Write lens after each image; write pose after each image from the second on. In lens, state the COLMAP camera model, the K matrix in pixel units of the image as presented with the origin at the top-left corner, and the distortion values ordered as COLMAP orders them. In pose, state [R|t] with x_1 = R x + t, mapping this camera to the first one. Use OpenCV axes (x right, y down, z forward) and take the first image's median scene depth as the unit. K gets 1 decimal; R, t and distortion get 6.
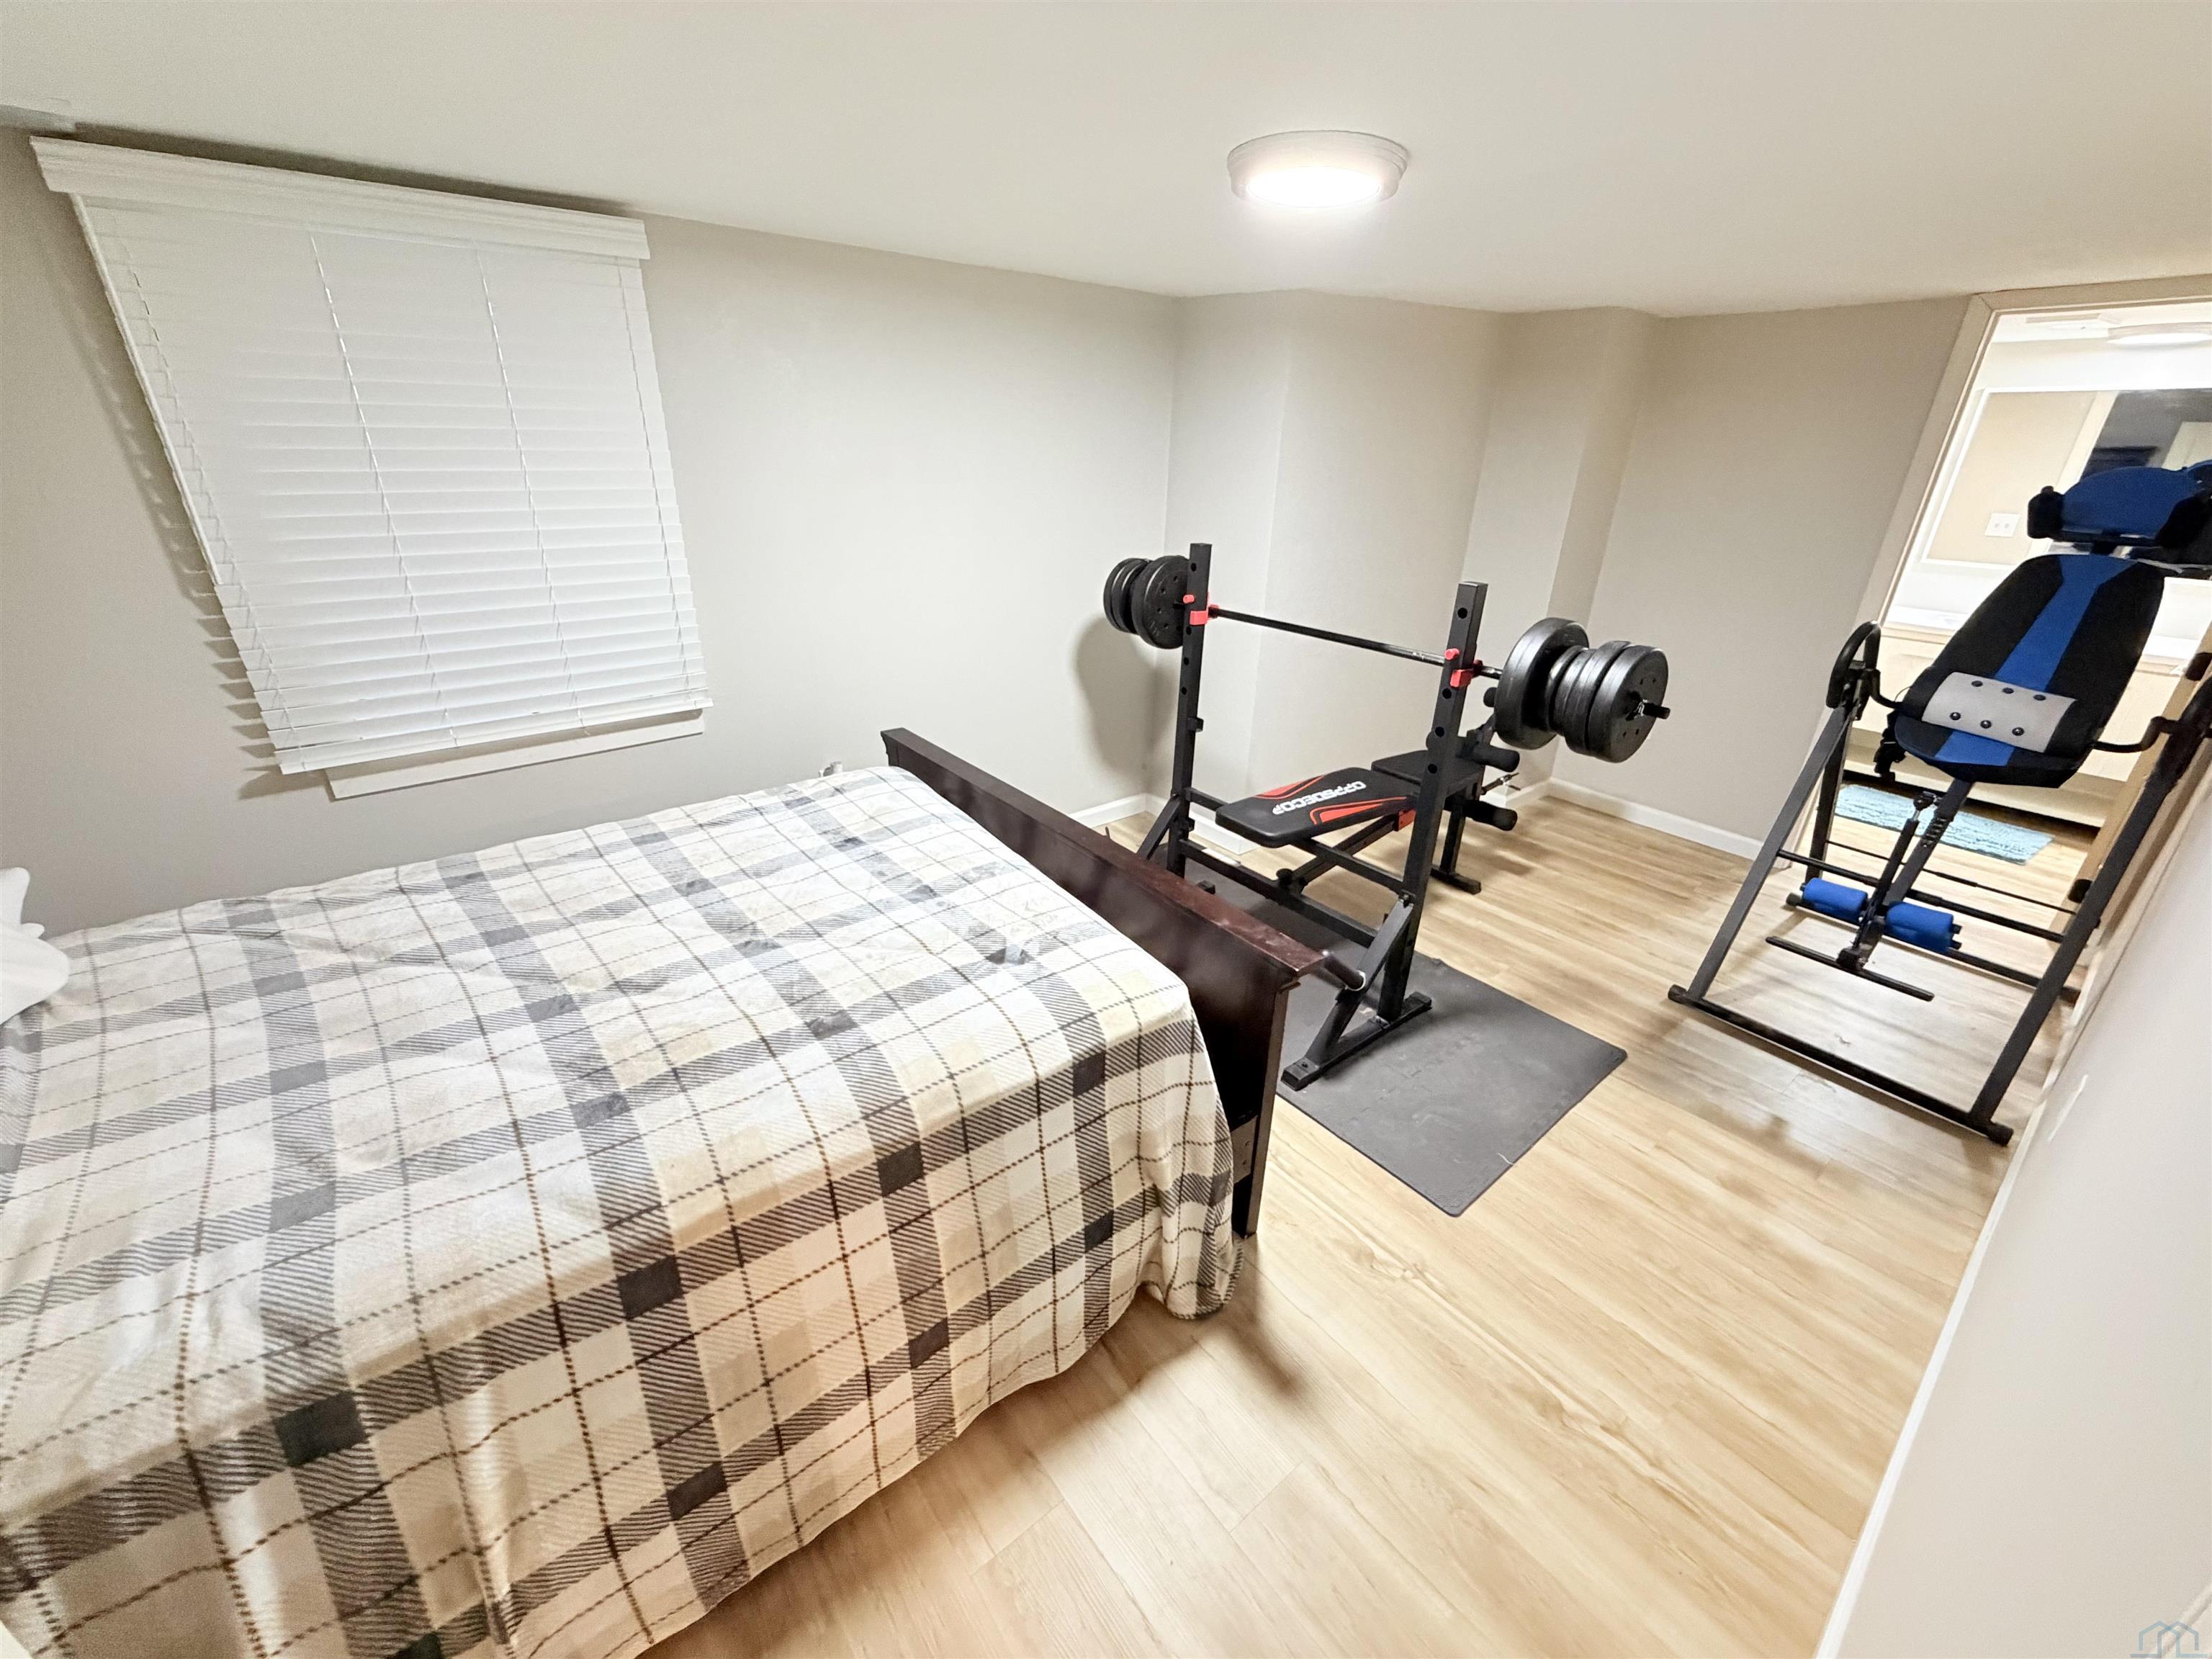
lens RADIAL K [[881.0, 0, 1091.7], [0, 881.0, 821.7], [0, 0, 1]] dist [-0.000881, 0.000091]
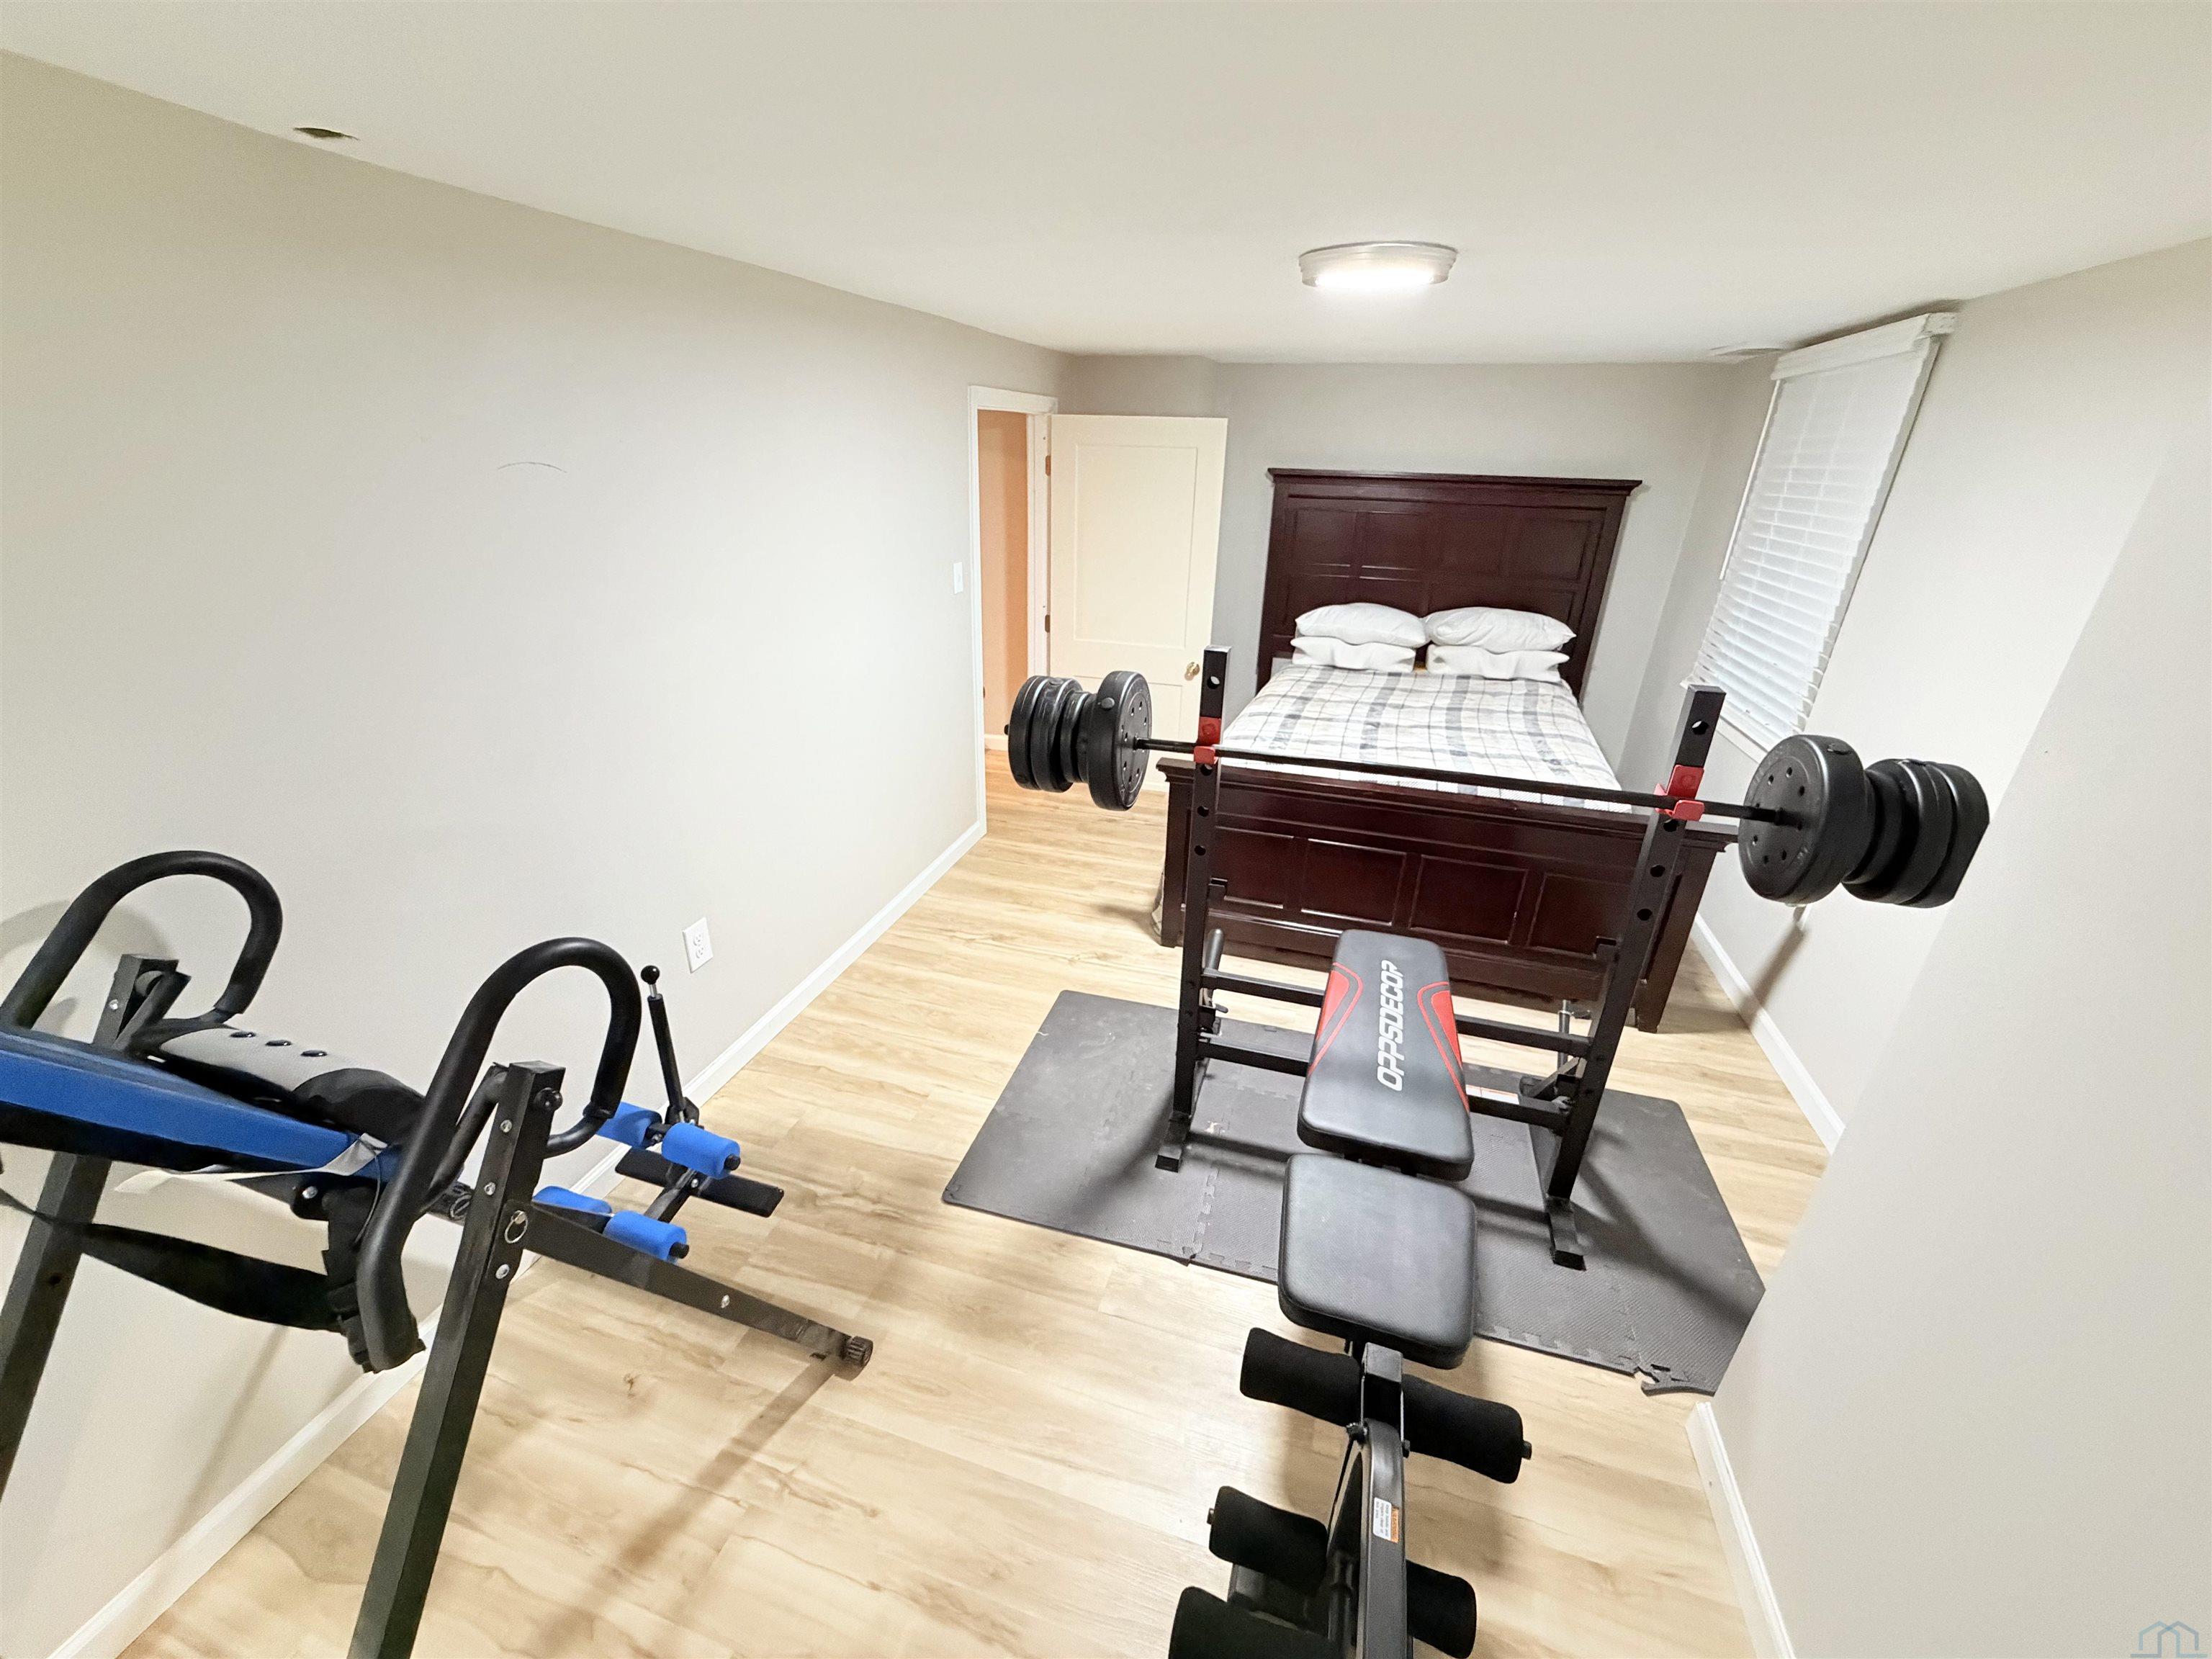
lens RADIAL K [[881.0, 0, 1103.0], [0, 881.0, 830.7], [0, 0, 1]] dist [-0.000881, 0.000091]
pose [[-0.815590, 0.194637, -0.544912, 1.344221], [-0.270152, 0.704702, 0.656058, -0.886775], [0.511694, 0.682284, -0.522166, 1.960367]]
